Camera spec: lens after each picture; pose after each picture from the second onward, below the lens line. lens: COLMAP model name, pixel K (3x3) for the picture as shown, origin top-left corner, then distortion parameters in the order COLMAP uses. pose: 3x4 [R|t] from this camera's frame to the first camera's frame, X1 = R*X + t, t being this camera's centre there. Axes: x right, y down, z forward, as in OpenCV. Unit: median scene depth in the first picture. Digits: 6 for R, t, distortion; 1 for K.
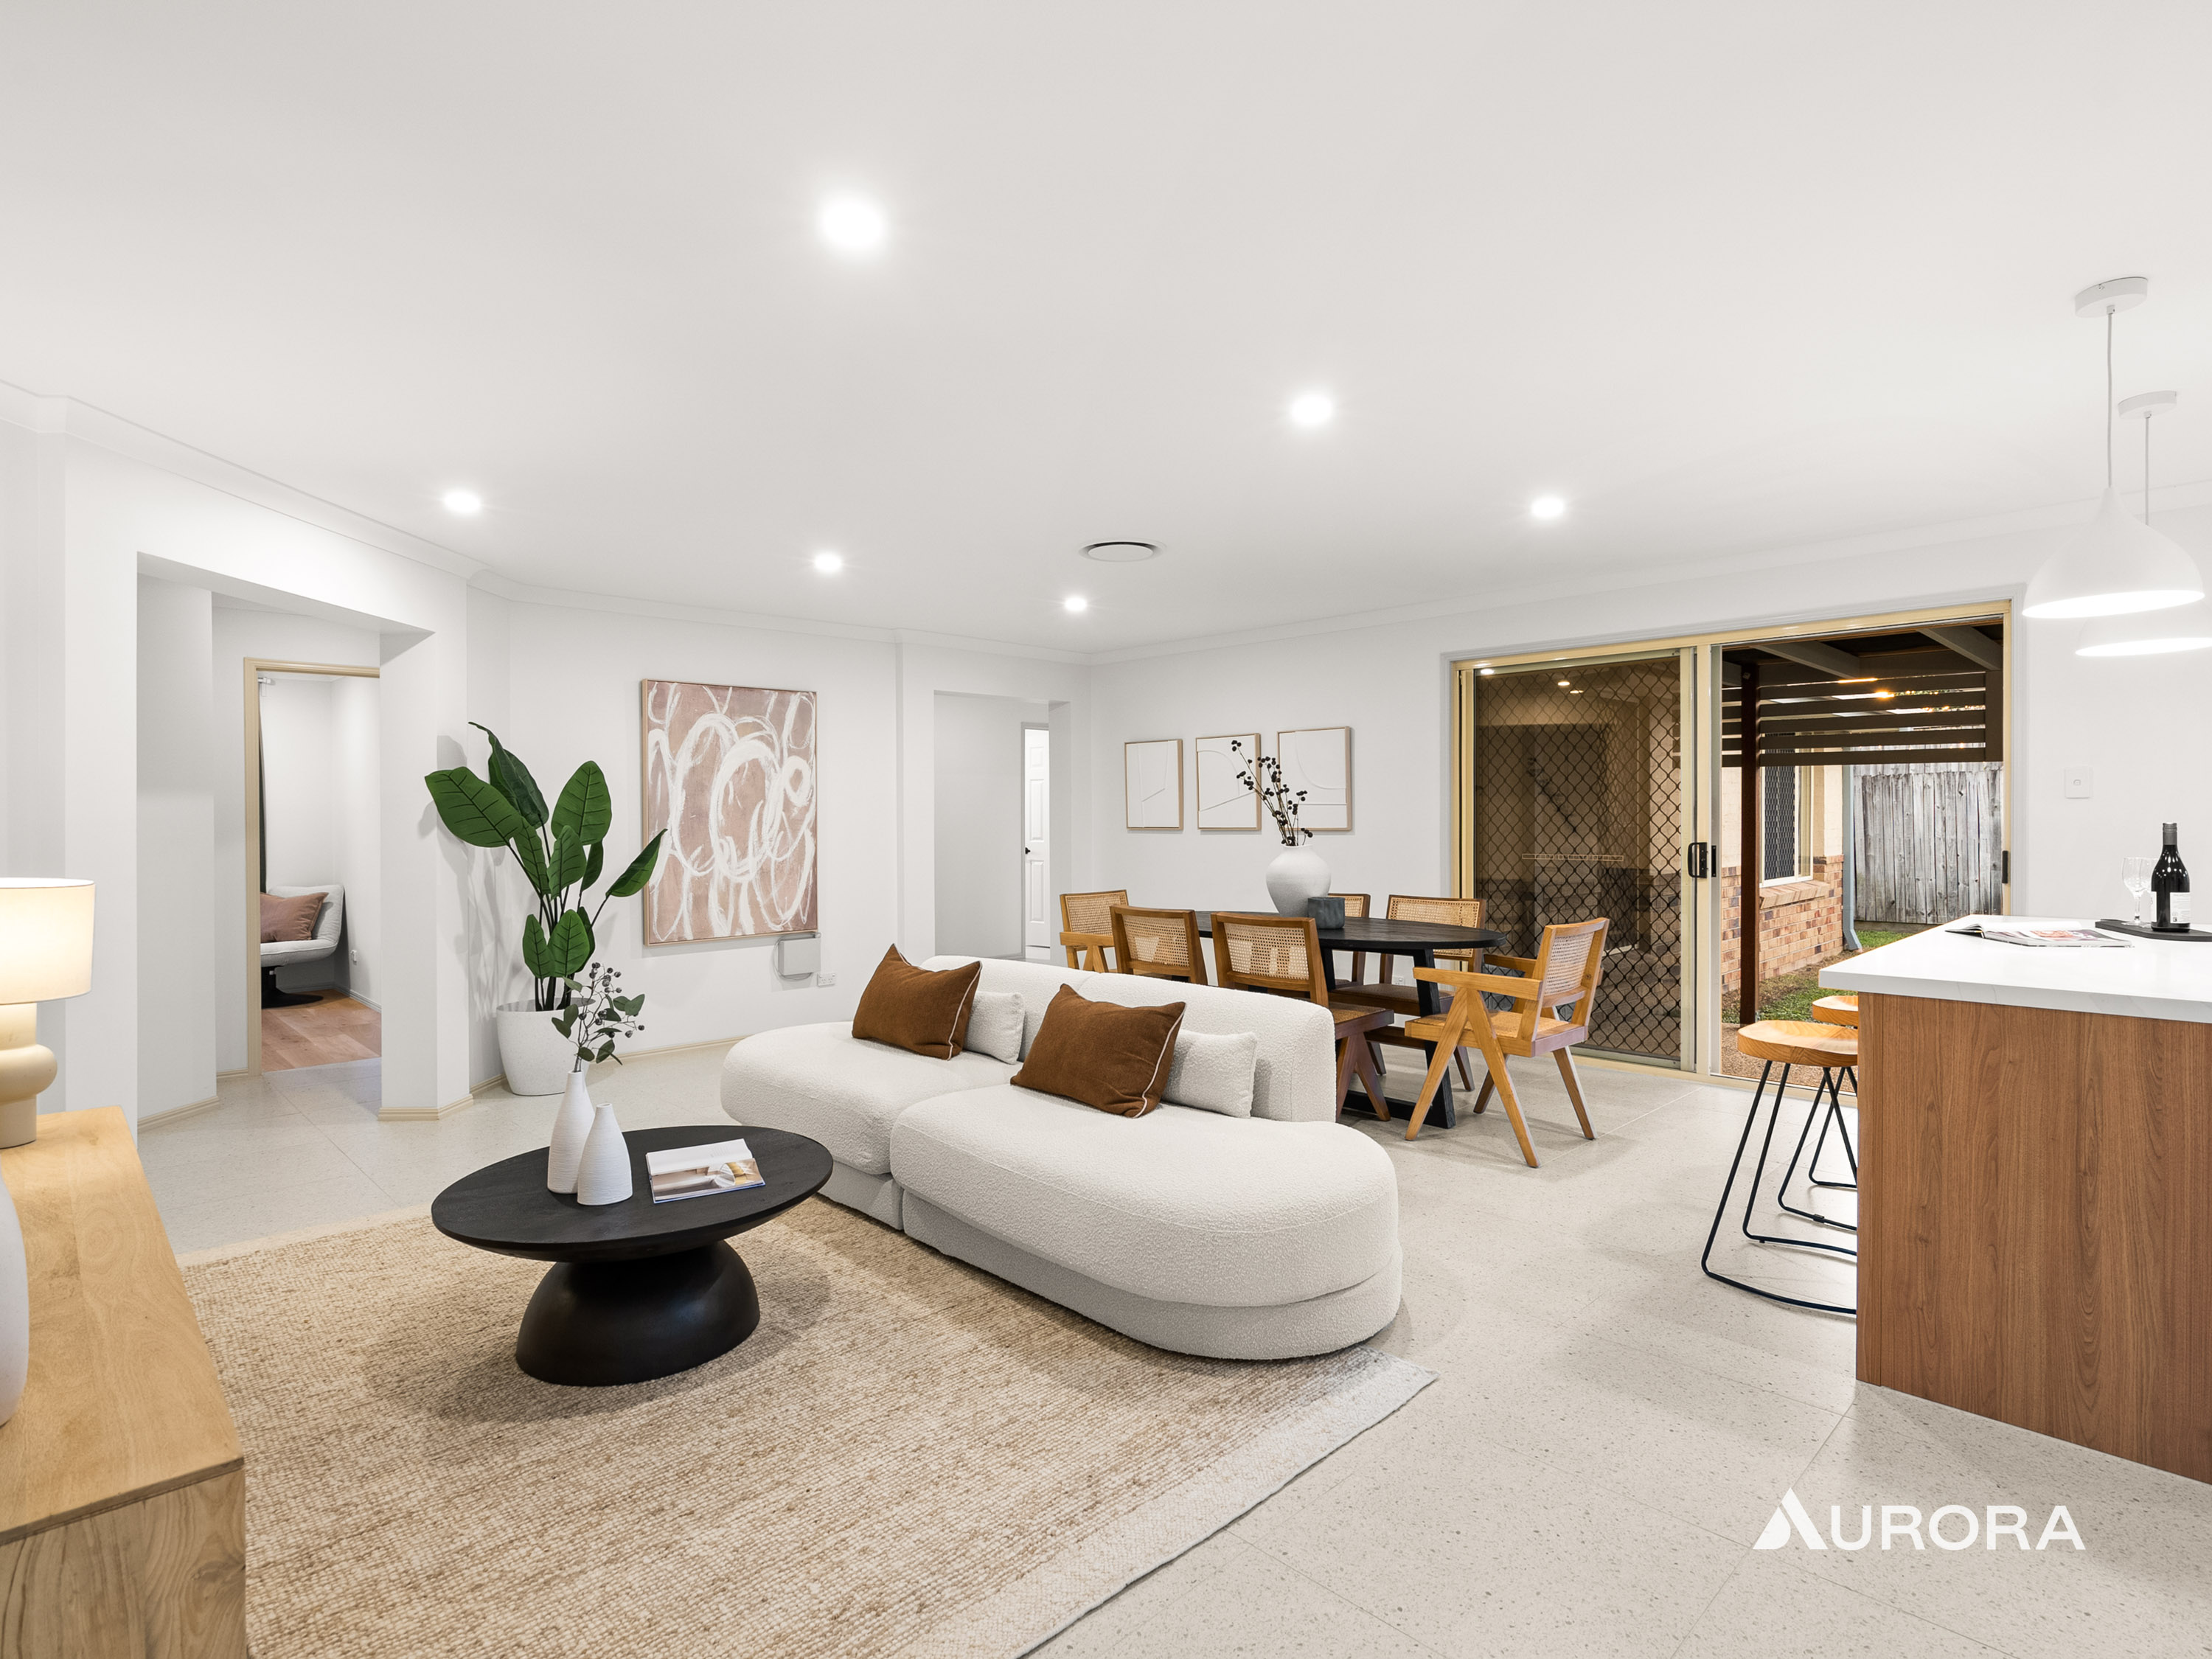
lens RADIAL K [[1140.1, 0, 1101.8], [0, 1140.1, 825.1], [0, 0, 1]] dist [-0.011322, 0.006254]
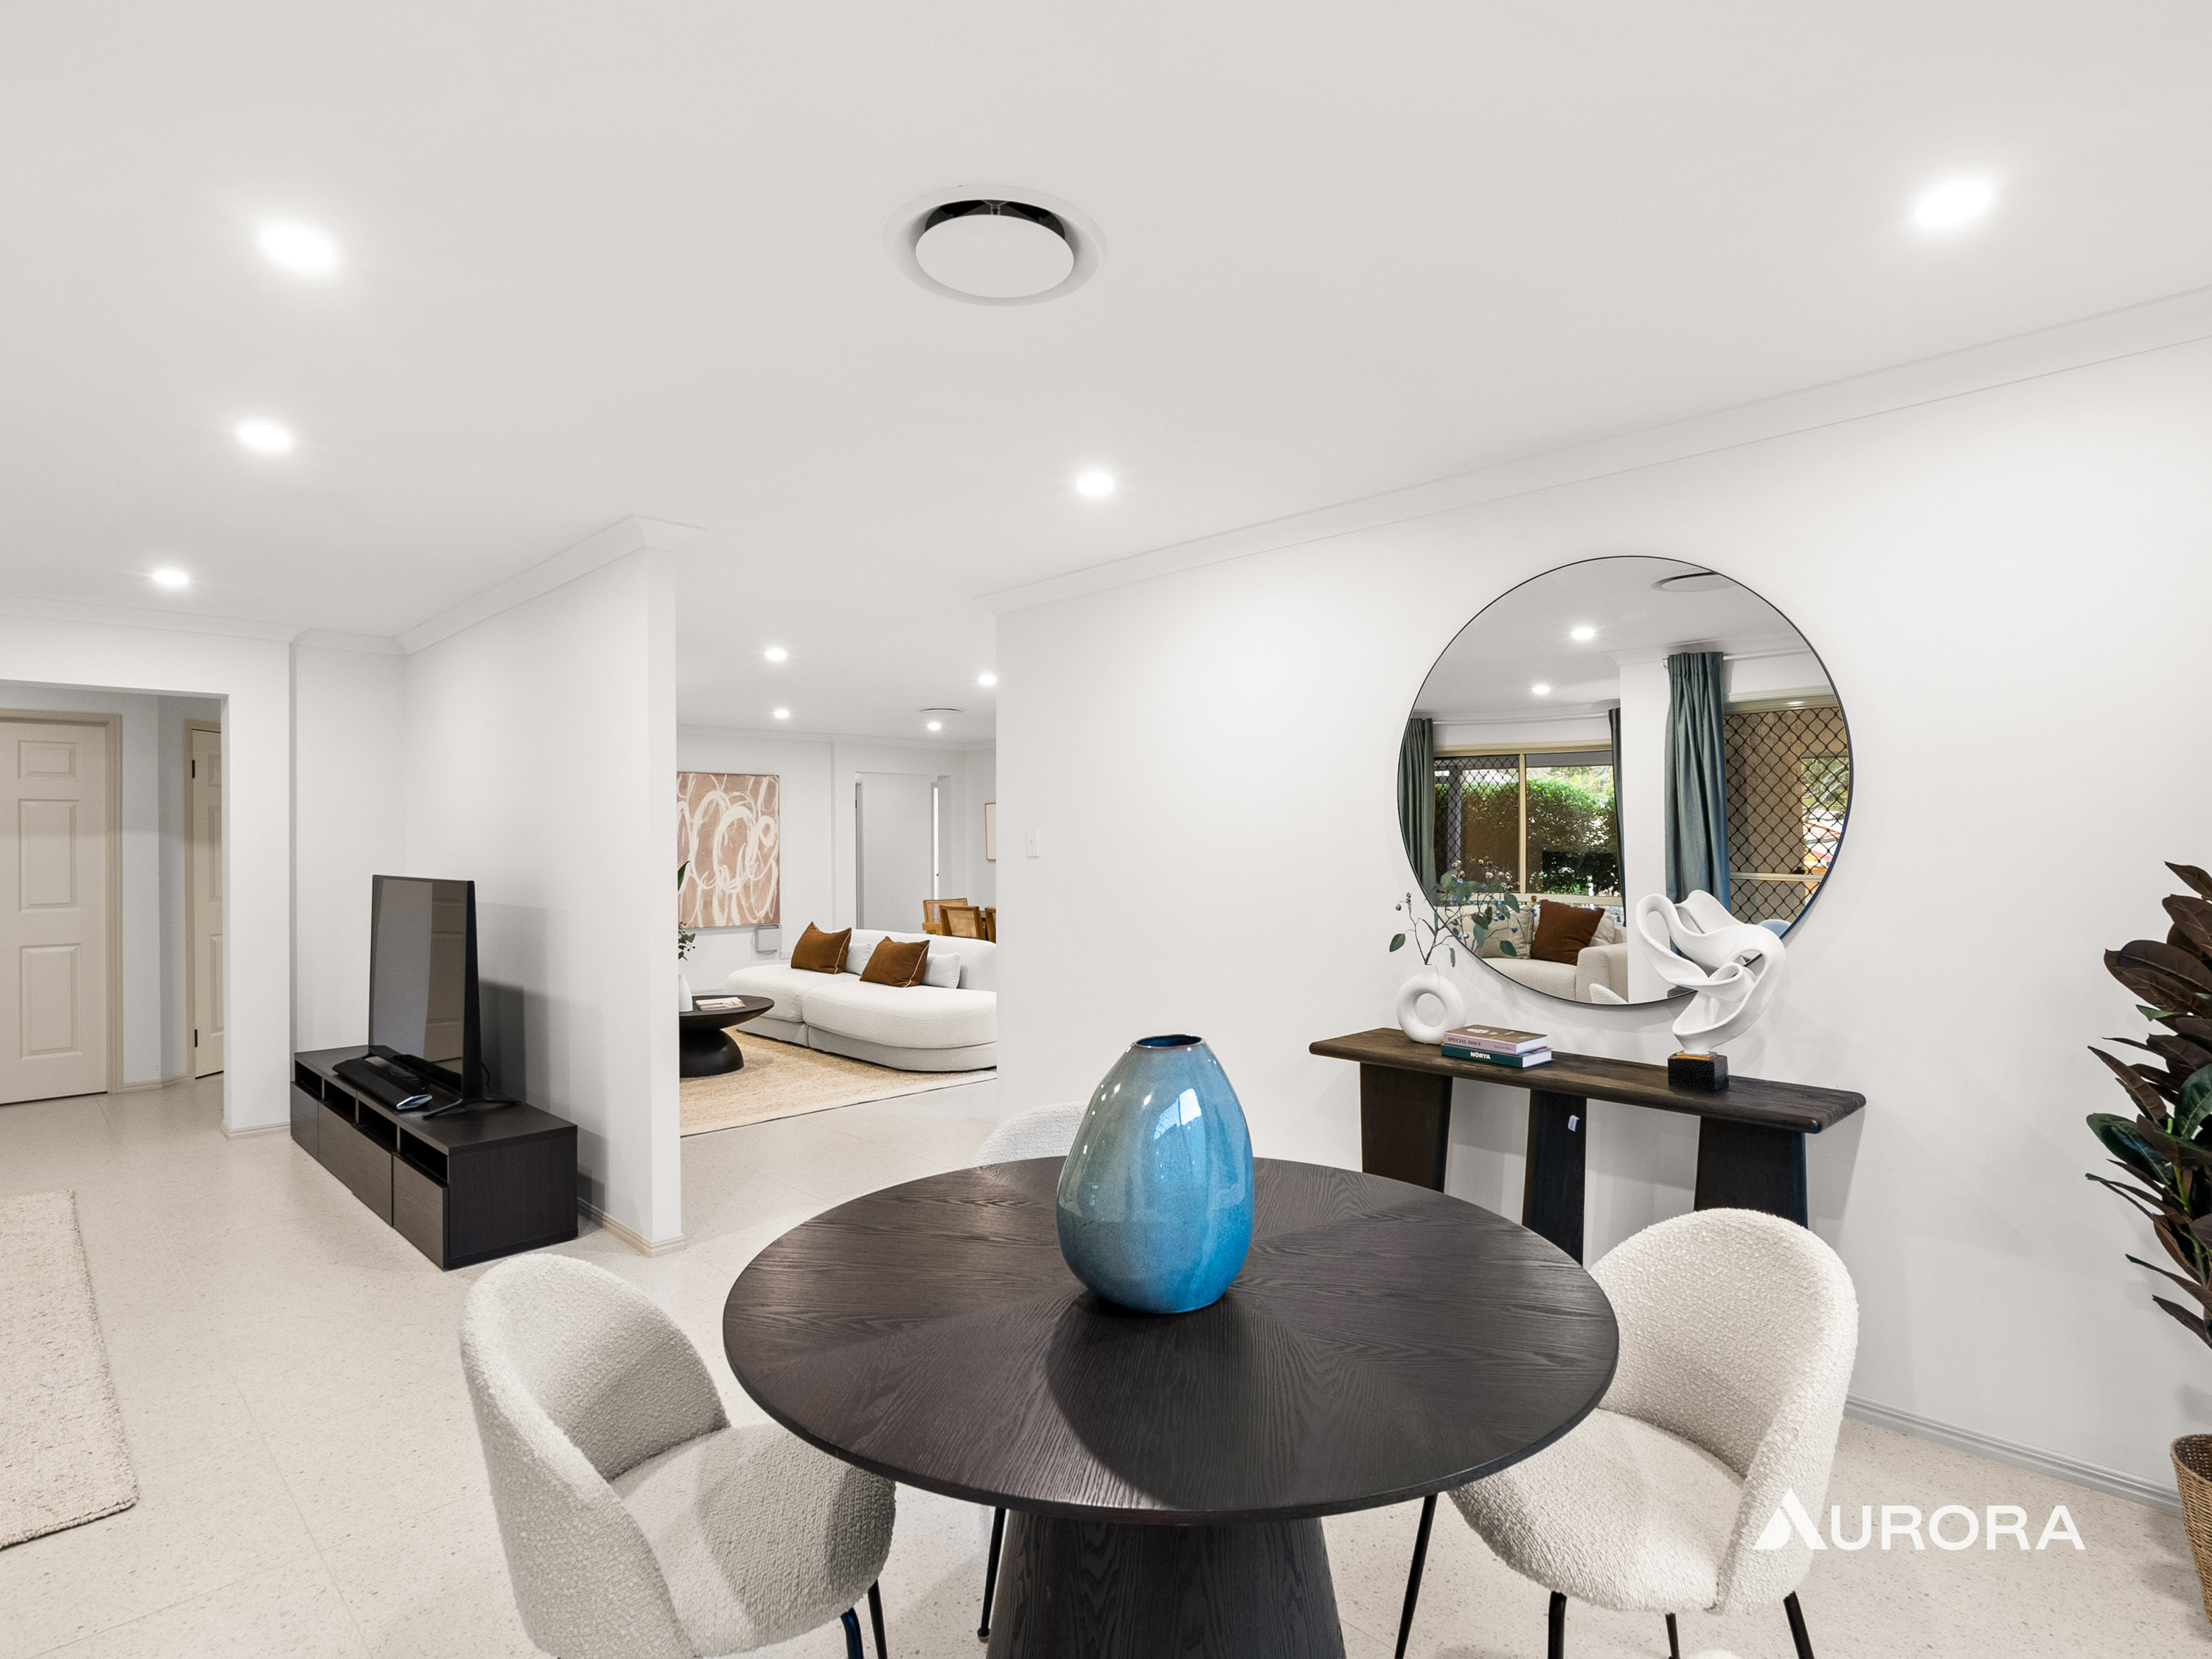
lens RADIAL K [[1140.1, 0, 1107.8], [0, 1140.1, 864.5], [0, 0, 1]] dist [-0.011322, 0.006254]
pose [[0.999837, 0.003378, 0.017752, 0.317183], [-0.003587, 0.999925, 0.011739, -0.019893], [-0.017711, -0.011801, 0.999774, -1.056109]]
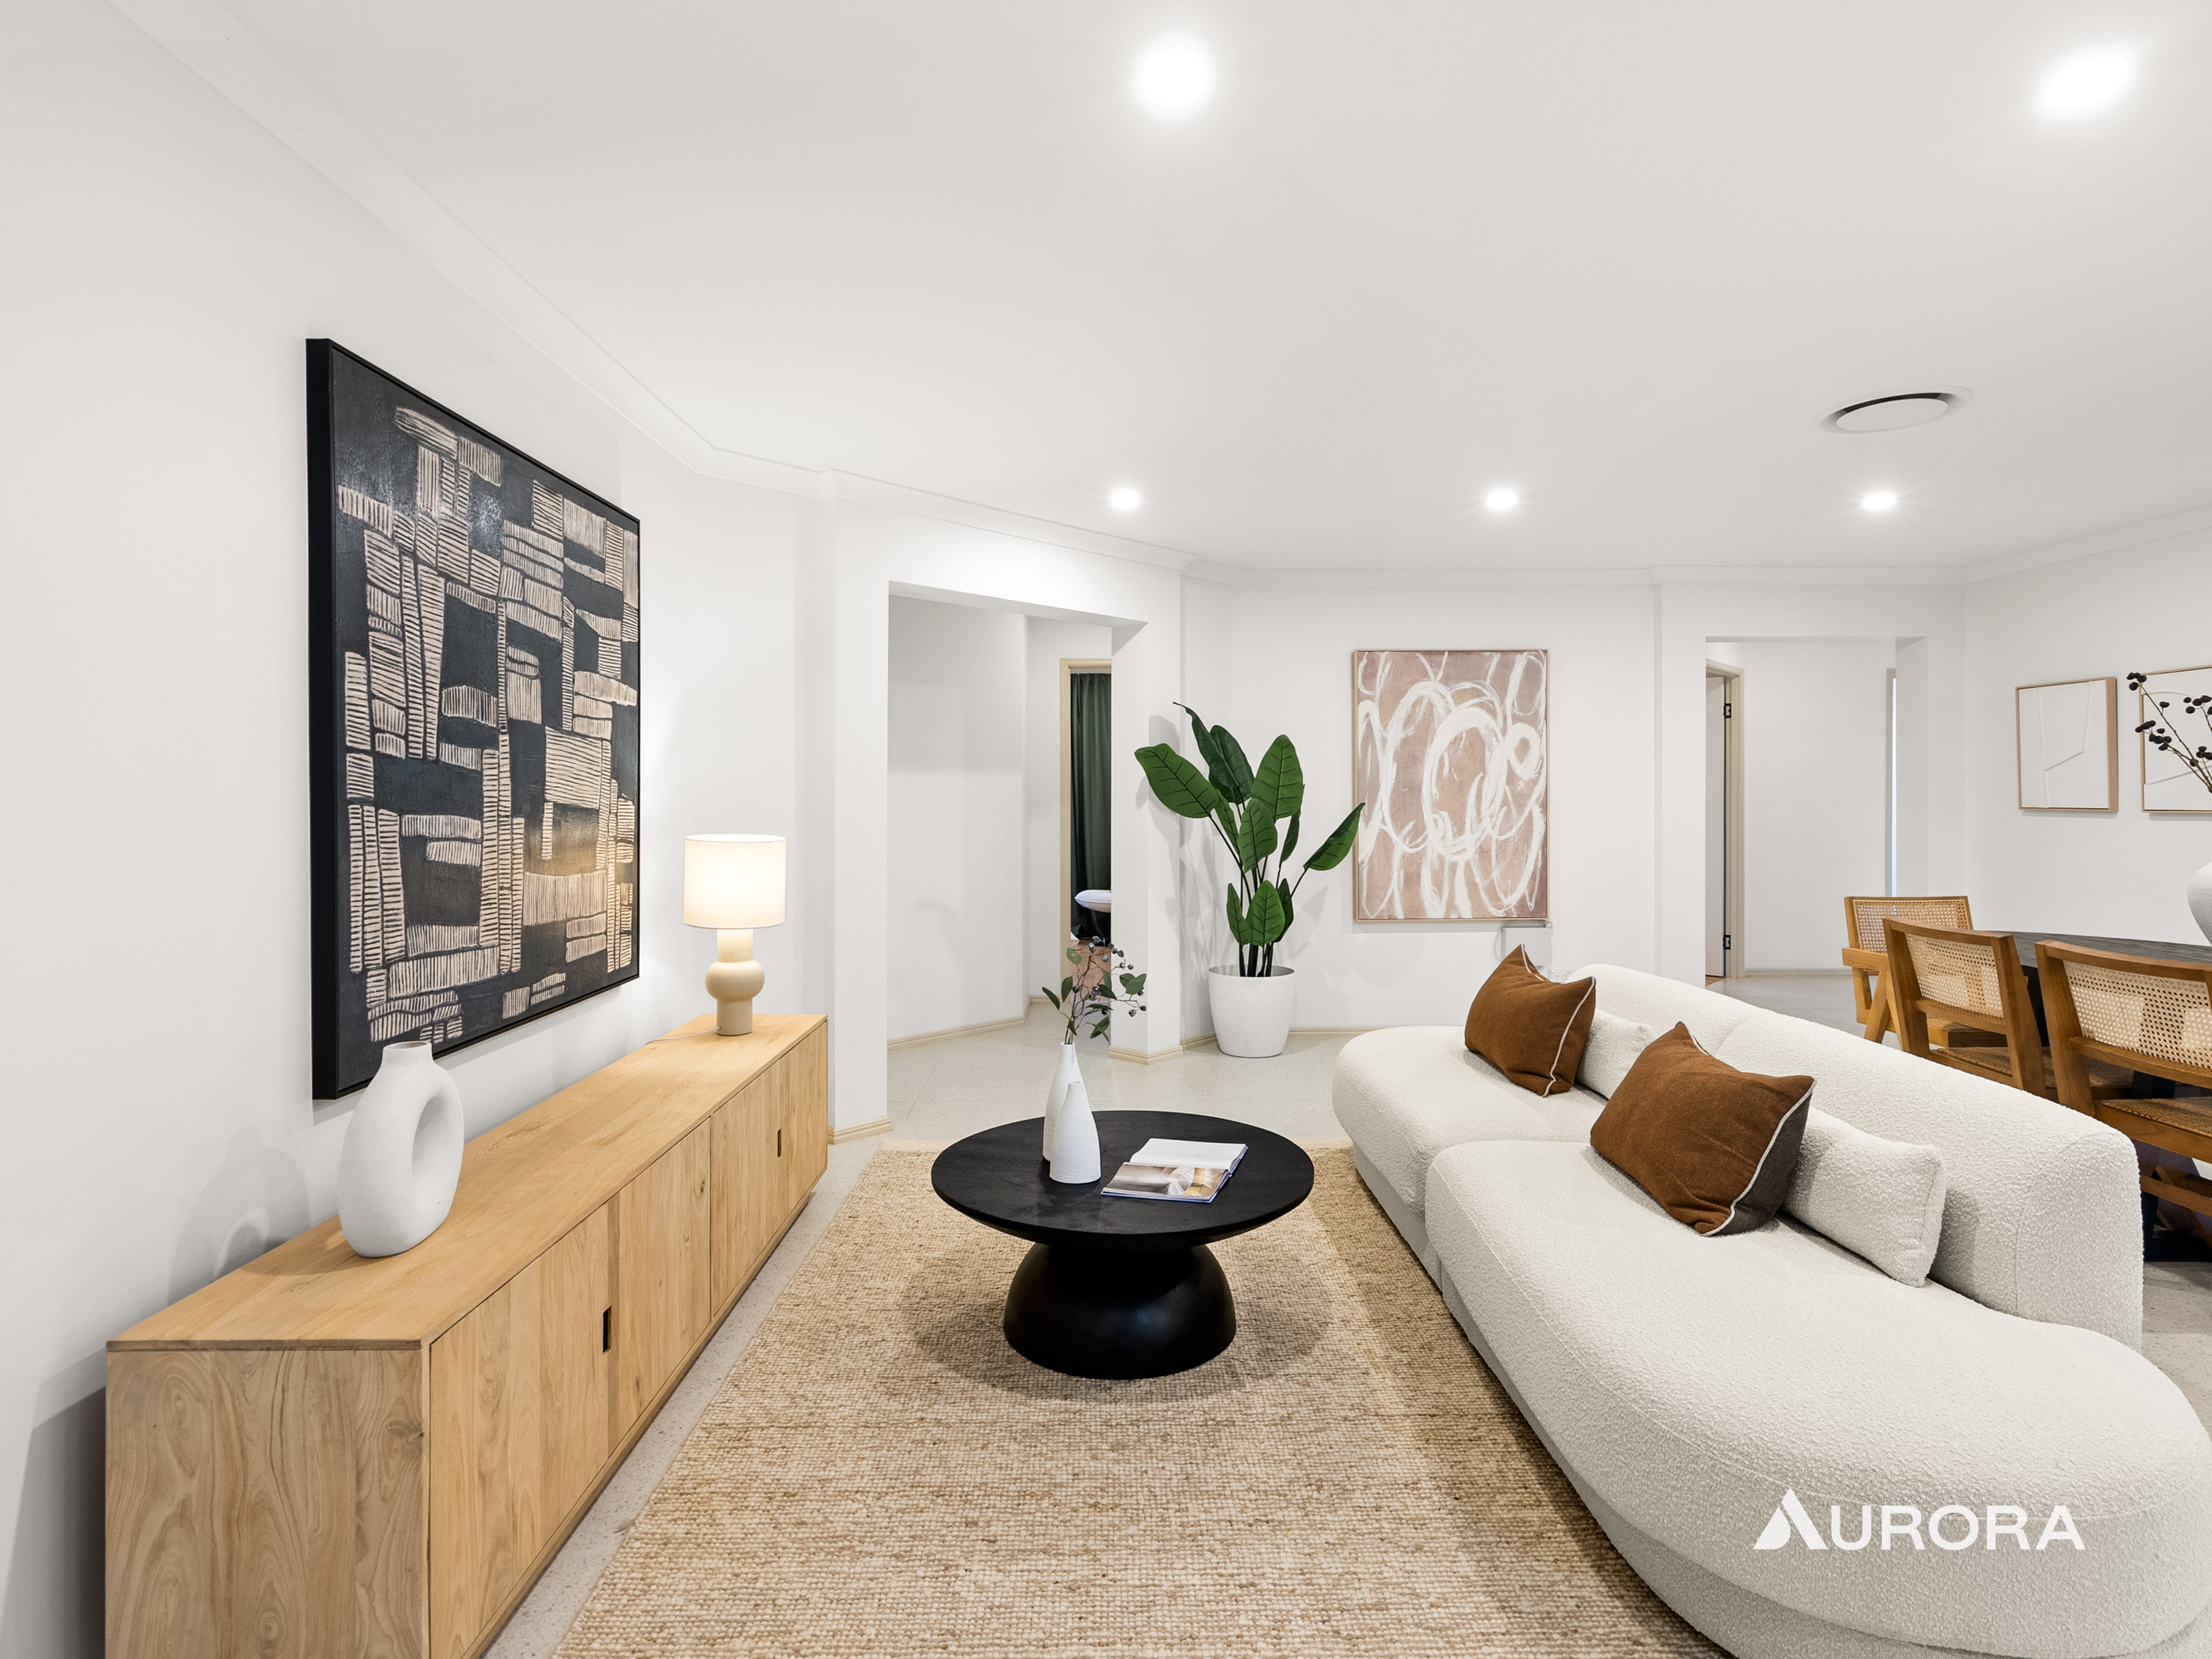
lens RADIAL K [[1140.1, 0, 1108.1], [0, 1140.1, 799.7], [0, 0, 1]] dist [-0.011322, 0.006254]
pose [[0.731162, 0.008325, -0.682153, 0.178104], [-0.007771, 0.999962, 0.003875, -0.002023], [0.682159, 0.002468, 0.731200, 0.205393]]
